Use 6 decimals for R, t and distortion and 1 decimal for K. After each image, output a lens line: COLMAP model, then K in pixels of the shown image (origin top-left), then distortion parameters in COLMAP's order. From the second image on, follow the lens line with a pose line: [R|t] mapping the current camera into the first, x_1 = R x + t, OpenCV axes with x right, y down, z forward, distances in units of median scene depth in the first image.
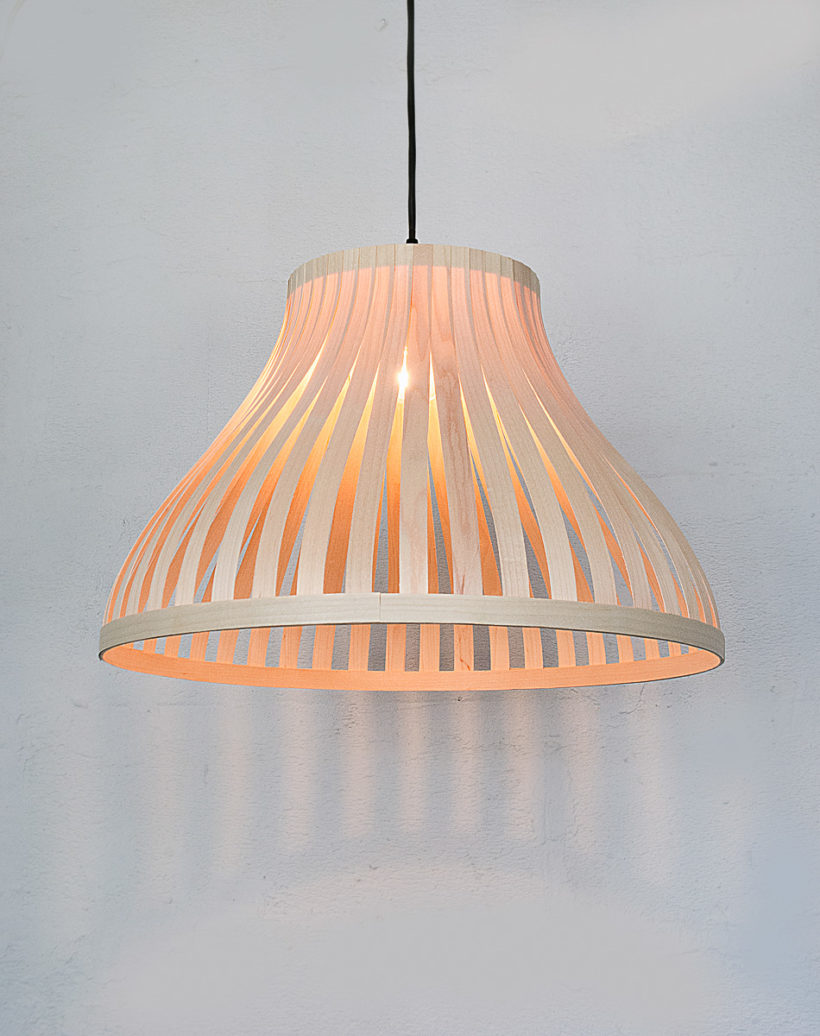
lens RADIAL K [[1483.8, 0, 402.1], [0, 1483.8, 460.1], [0, 0, 1]] dist [-0.015829, 0.000000]
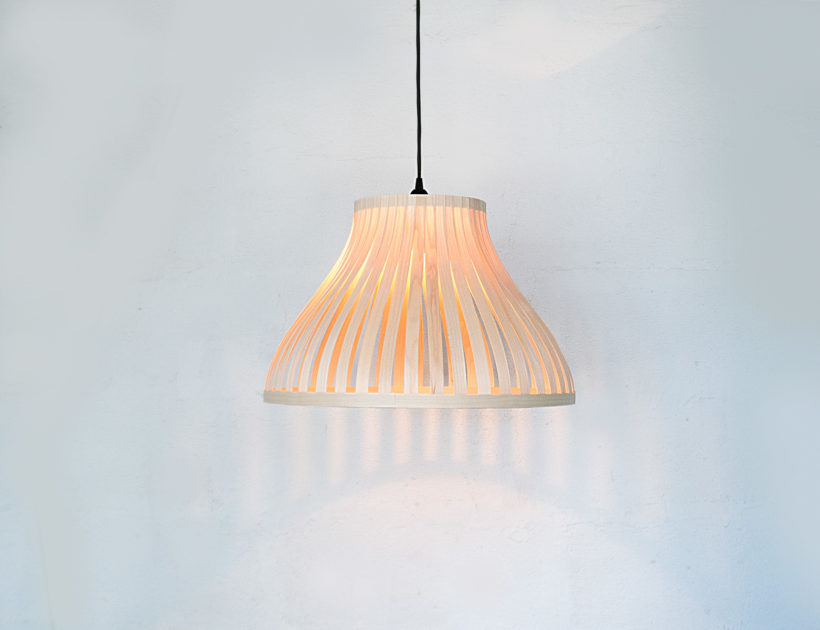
lens RADIAL K [[972.5, 0, 404.7], [0, 972.5, 262.4], [0, 0, 1]] dist [-0.056603, 0.000000]
pose [[0.997499, -0.010123, -0.069948, 0.078943], [0.019170, 0.991342, 0.129902, -0.218691], [0.068028, -0.130918, 0.989057, -0.269373]]
